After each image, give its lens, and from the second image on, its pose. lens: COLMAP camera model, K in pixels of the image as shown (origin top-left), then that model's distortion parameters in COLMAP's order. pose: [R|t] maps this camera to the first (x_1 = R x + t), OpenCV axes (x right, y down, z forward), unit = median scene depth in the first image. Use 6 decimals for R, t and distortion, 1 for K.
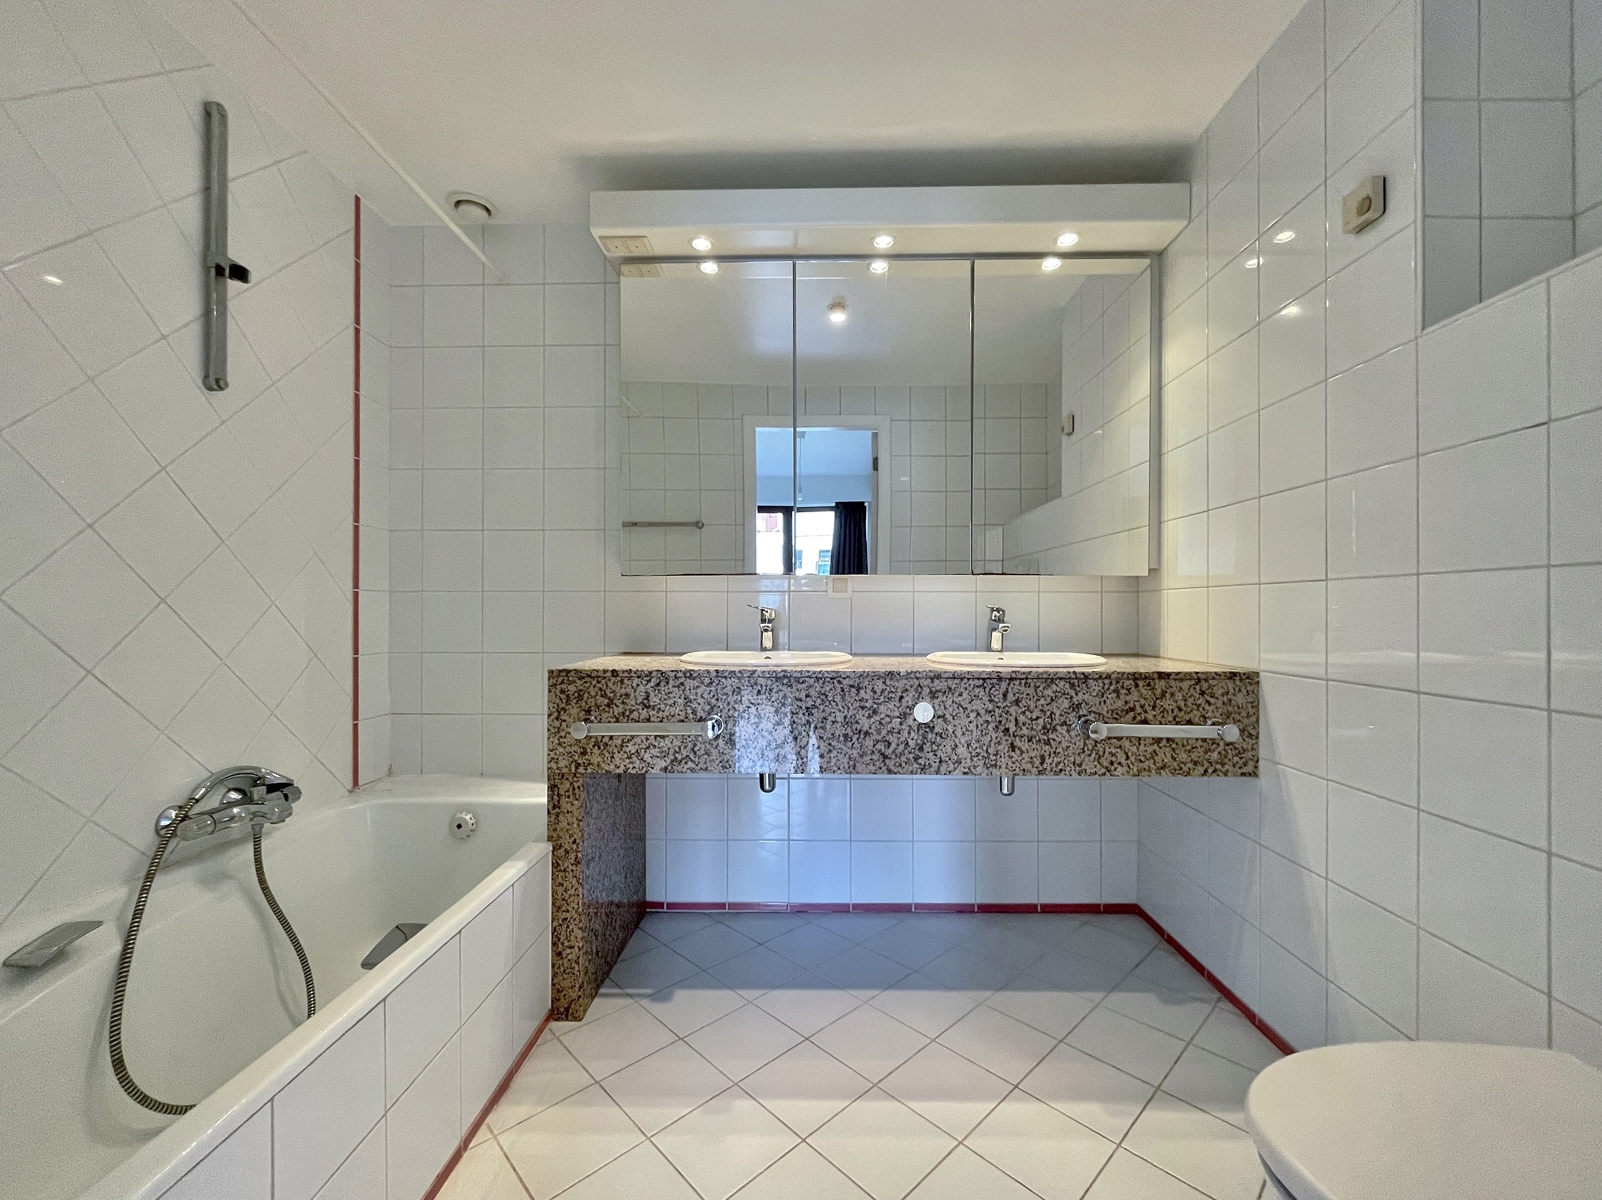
lens RADIAL K [[660.1, 0, 804.7], [0, 660.1, 606.3], [0, 0, 1]] dist [0.000450, 0.000208]
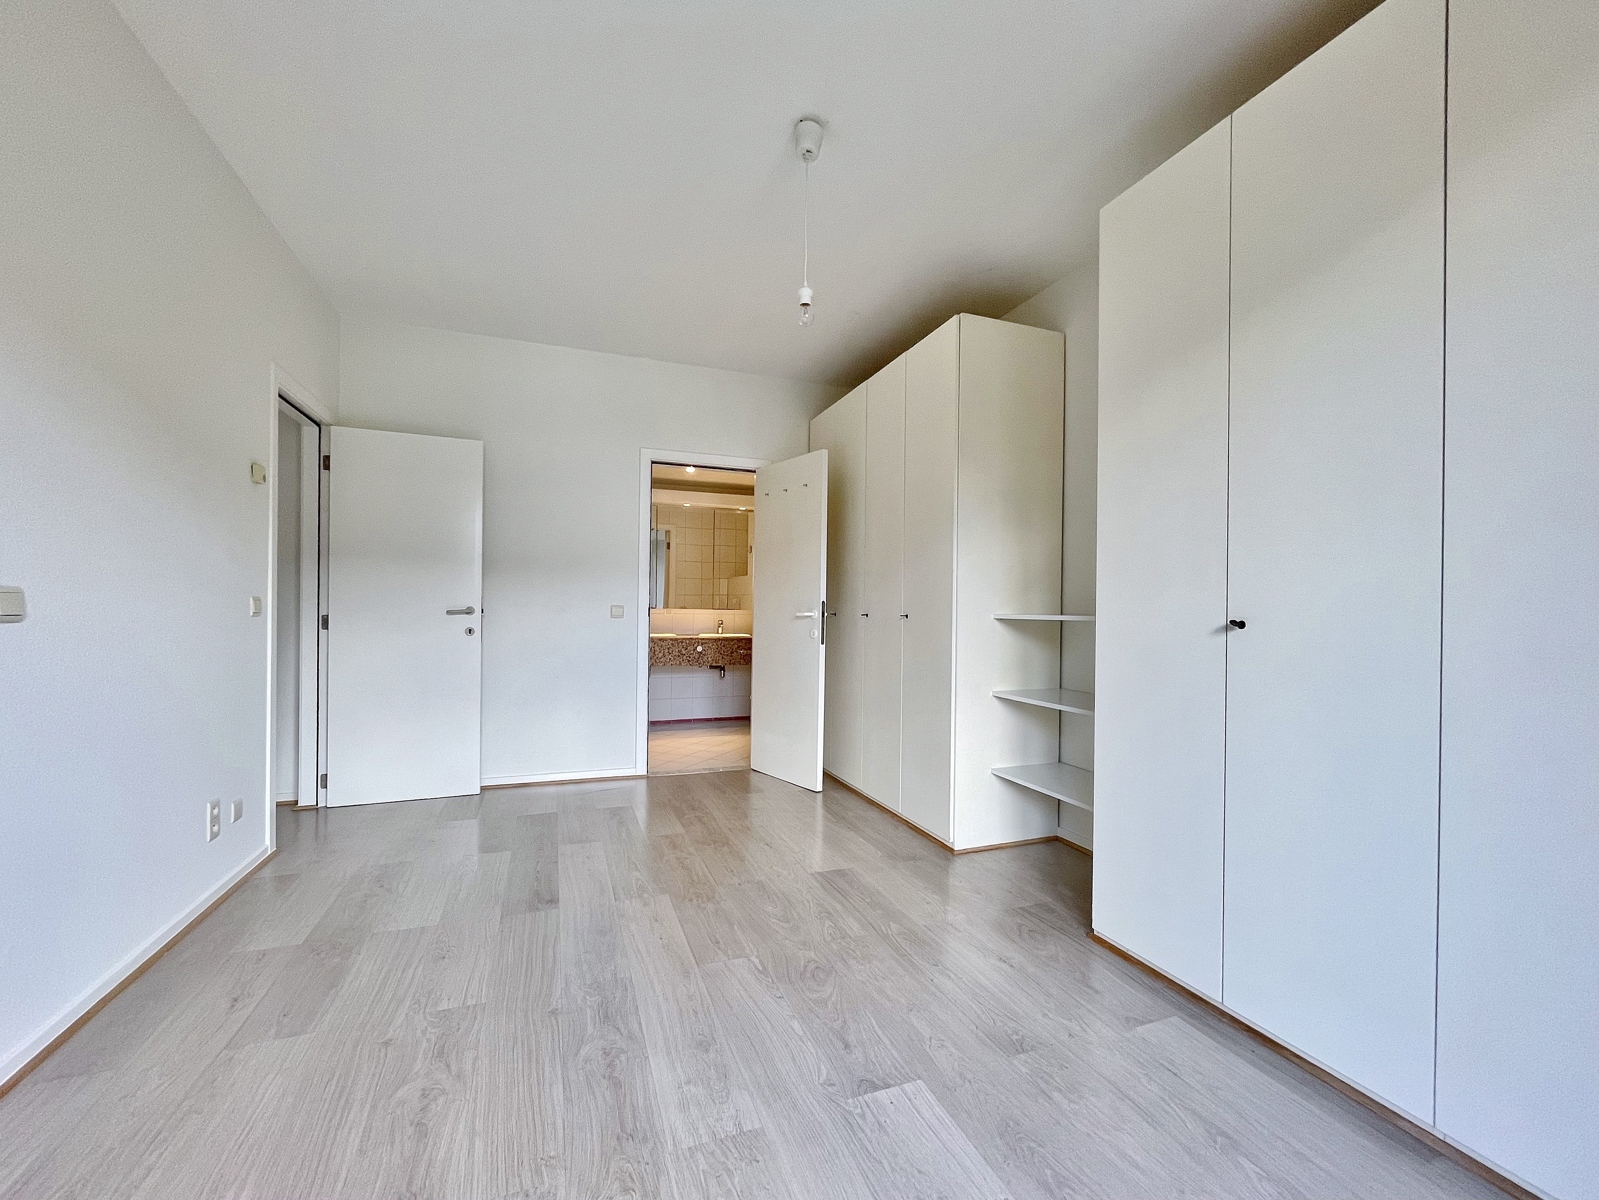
lens RADIAL K [[658.9, 0, 803.2], [0, 658.9, 606.3], [0, 0, 1]] dist [0.000450, 0.000208]
pose [[0.927834, 0.009684, 0.372867, -0.657739], [-0.008584, 0.999953, -0.004612, -0.066359], [-0.372894, 0.001078, 0.927873, -2.638094]]
